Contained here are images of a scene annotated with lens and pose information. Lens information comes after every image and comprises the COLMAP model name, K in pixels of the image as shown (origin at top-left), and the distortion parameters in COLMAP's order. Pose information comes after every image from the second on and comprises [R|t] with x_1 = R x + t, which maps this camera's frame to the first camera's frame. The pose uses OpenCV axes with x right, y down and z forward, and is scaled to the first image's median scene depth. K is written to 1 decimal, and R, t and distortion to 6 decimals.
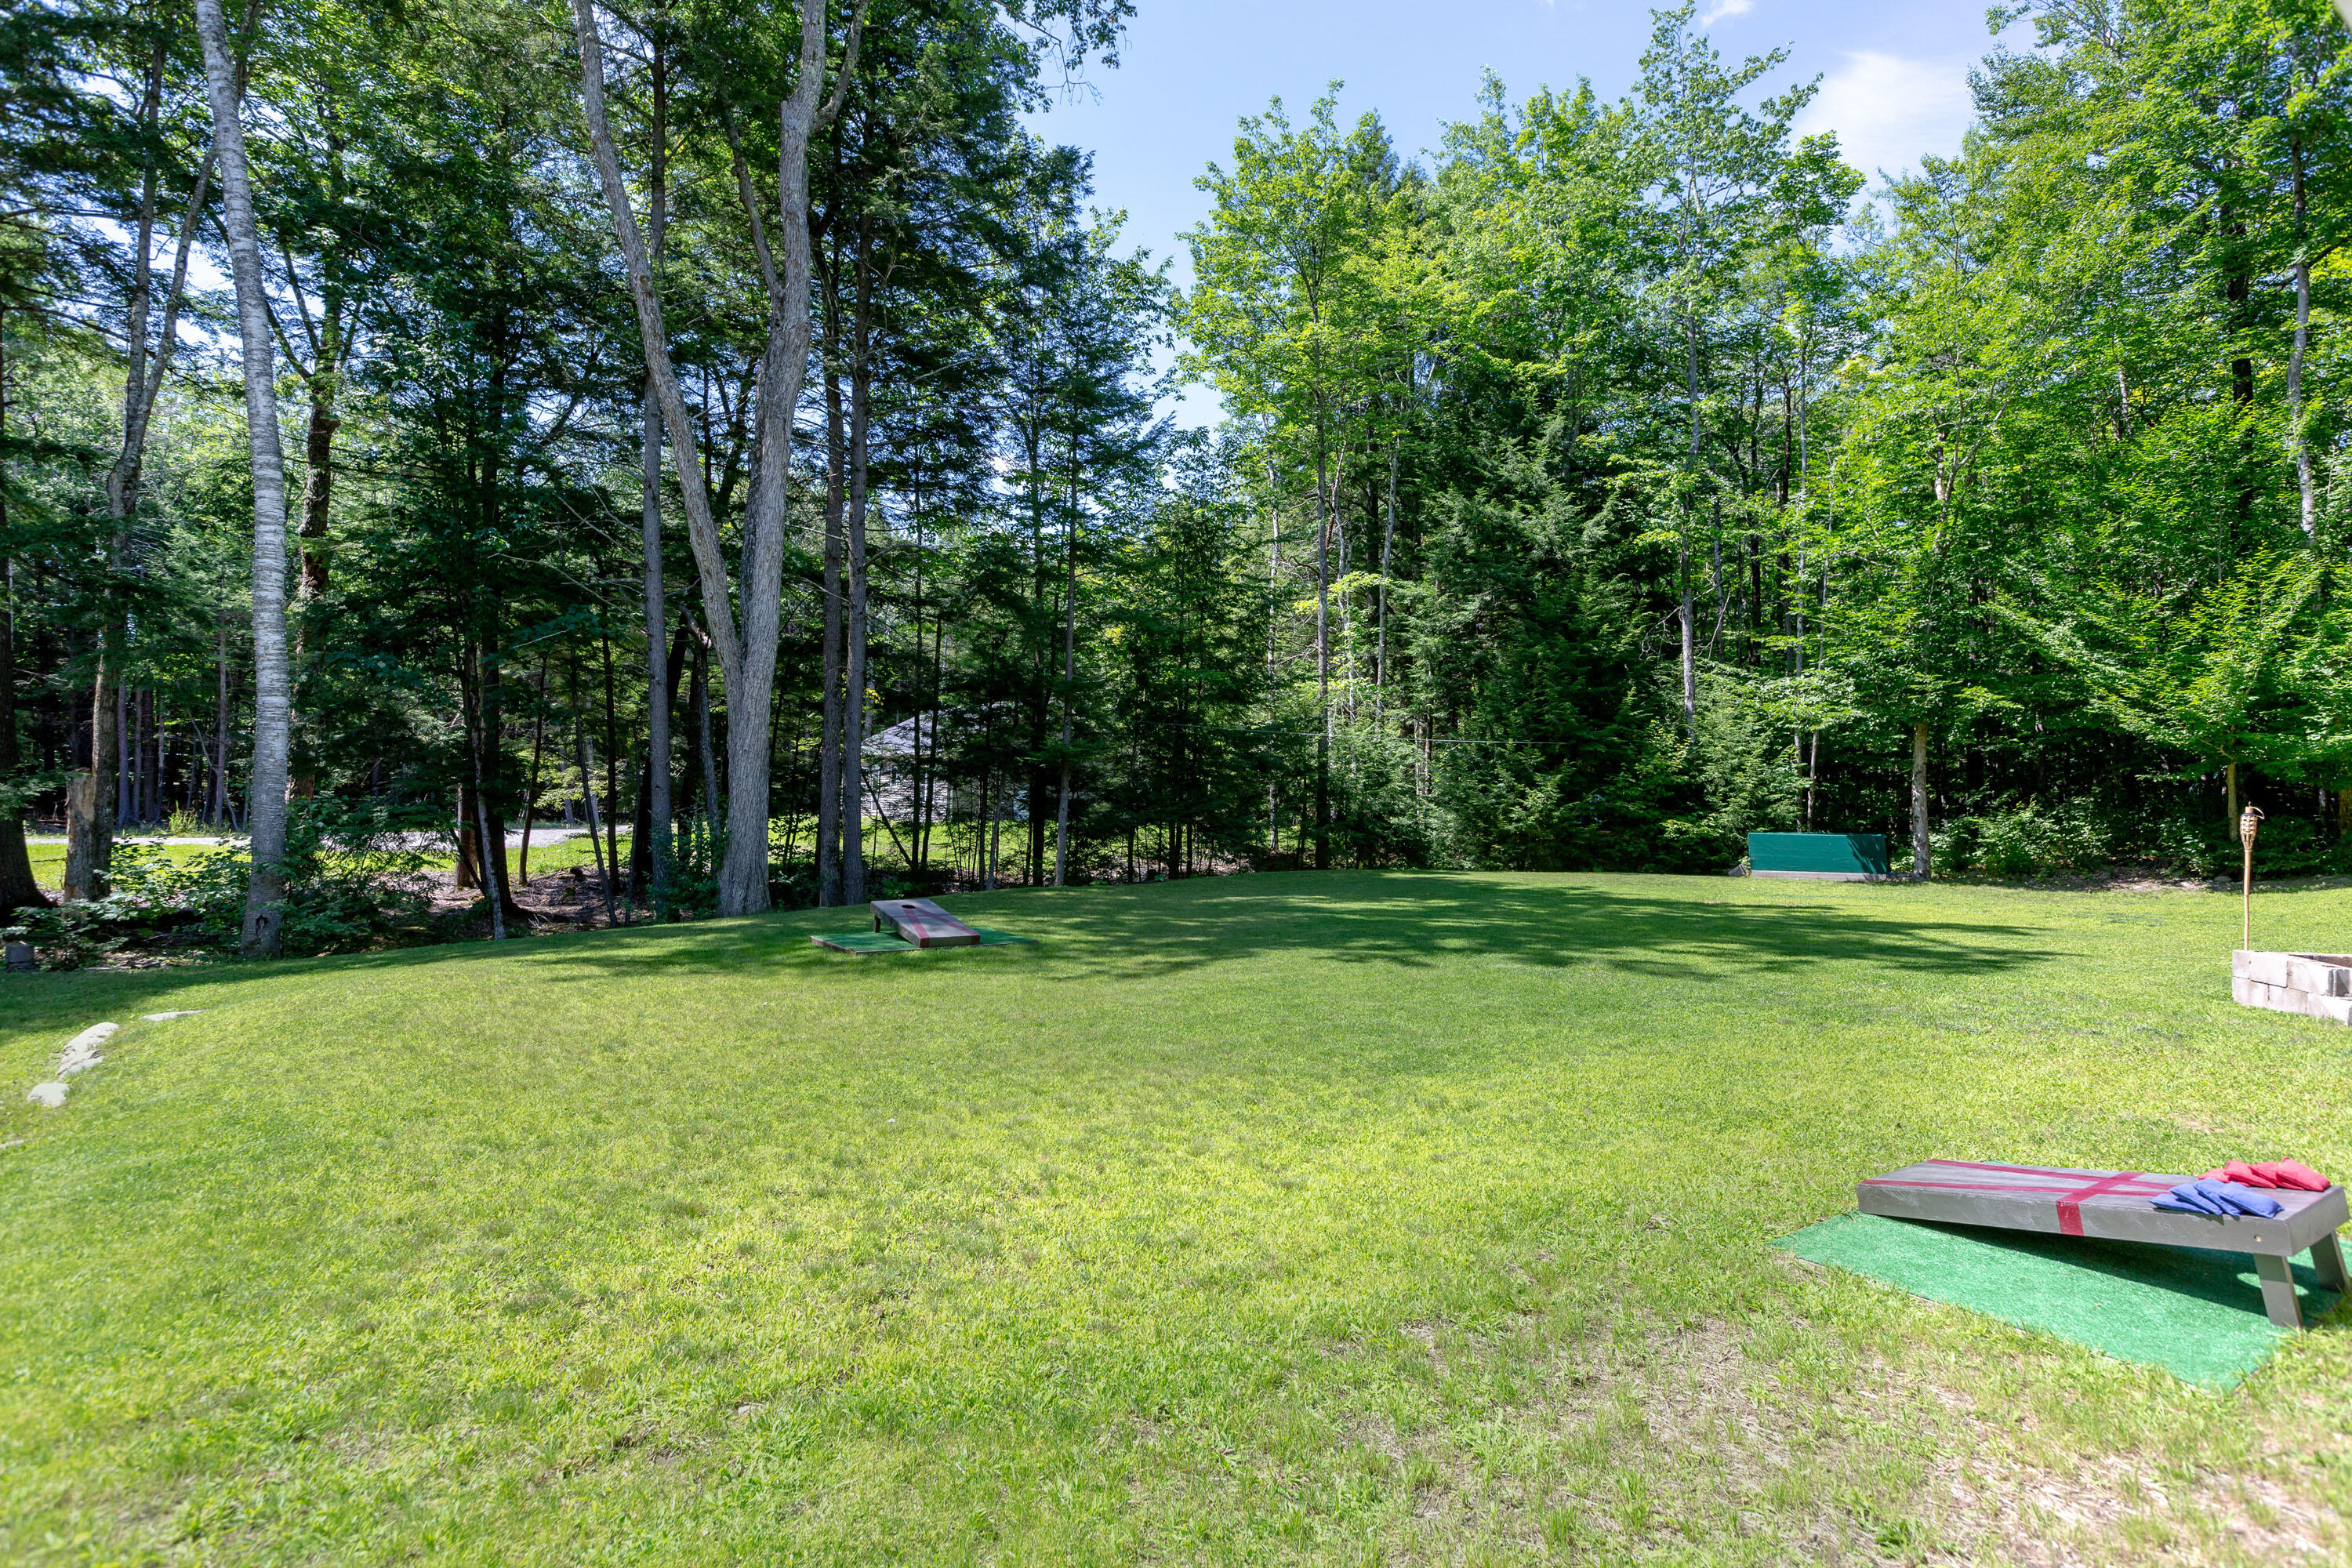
lens RADIAL K [[1246.9, 0, 1176.0], [0, 1246.9, 784.0], [0, 0, 1]] dist [-0.000971, -0.001373]
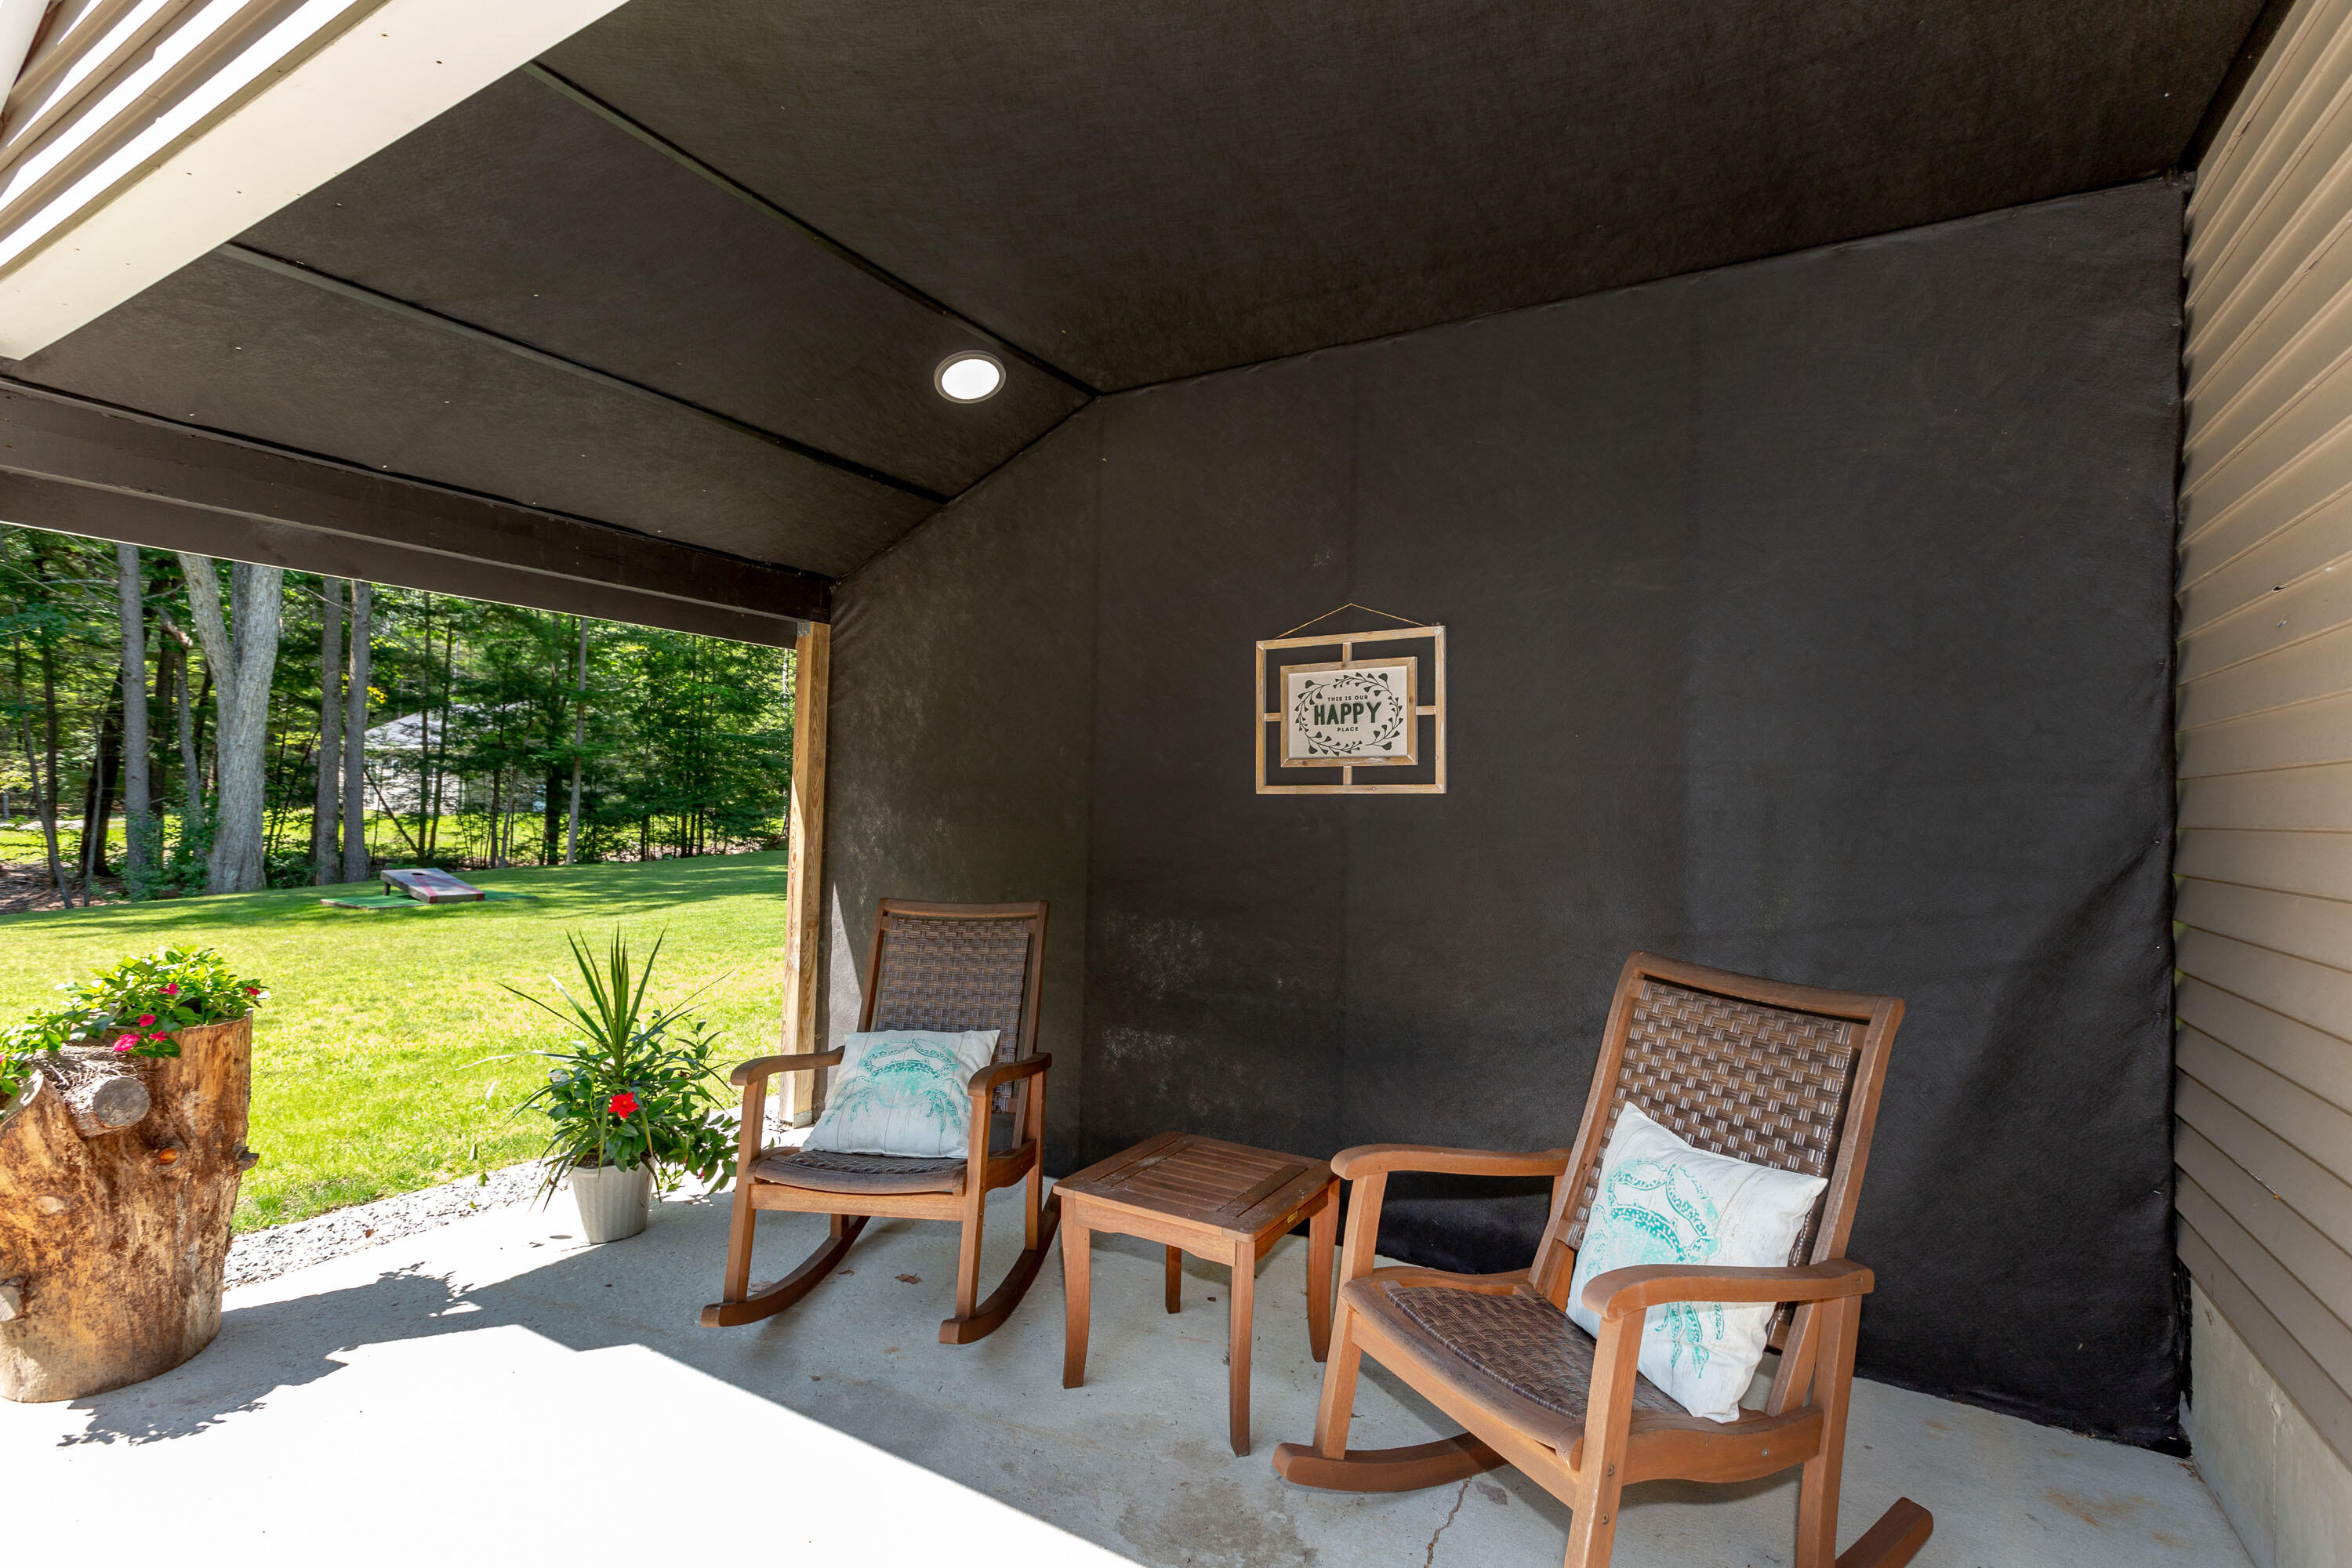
lens RADIAL K [[1059.2, 0, 1176.0], [0, 1059.2, 784.0], [0, 0, 1]] dist [0.002831, -0.000552]
pose [[0.915993, 0.006604, 0.401141, 0.021923], [-0.007314, 0.999973, 0.000240, 0.000635], [-0.401129, -0.003154, 0.916016, -0.112277]]
